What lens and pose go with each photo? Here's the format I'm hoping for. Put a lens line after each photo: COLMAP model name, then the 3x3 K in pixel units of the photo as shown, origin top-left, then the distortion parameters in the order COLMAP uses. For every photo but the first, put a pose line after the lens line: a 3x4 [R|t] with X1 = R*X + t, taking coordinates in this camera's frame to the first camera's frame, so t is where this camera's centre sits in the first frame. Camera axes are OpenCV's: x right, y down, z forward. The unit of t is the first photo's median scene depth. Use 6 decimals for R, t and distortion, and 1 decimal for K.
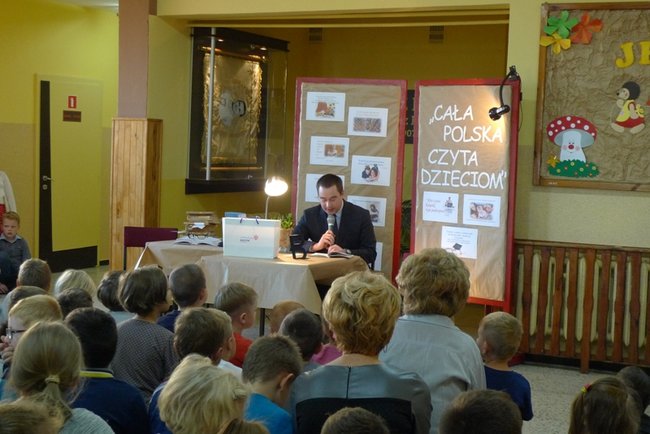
lens RADIAL K [[1077.8, 0, 325.0], [0, 1077.8, 217.0], [0, 0, 1]] dist [-0.040215, -0.011243]
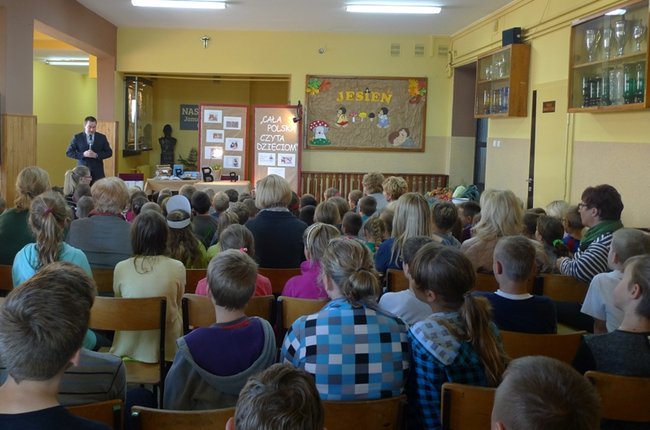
lens RADIAL K [[617.4, 0, 266.7], [0, 617.4, 174.3], [0, 0, 1]] dist [-0.003852, -0.008442]
pose [[0.904298, -0.045006, 0.424522, -0.475781], [0.036529, 0.998938, 0.028091, -0.014199], [-0.425336, -0.009895, 0.904982, -0.231546]]
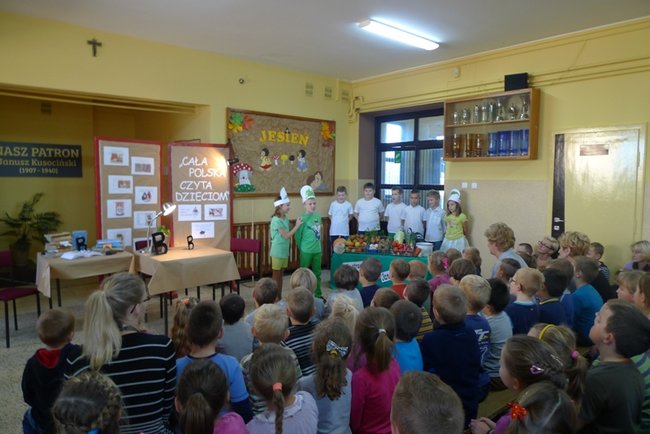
lens RADIAL K [[450.2, 0, 325.0], [0, 450.2, 217.0], [0, 0, 1]] dist [-0.033200, -0.000128]
pose [[0.388149, -0.107606, 0.915293, -0.511360], [0.064921, 0.993885, 0.089314, -0.055745], [-0.919307, 0.024755, 0.392761, 0.491521]]
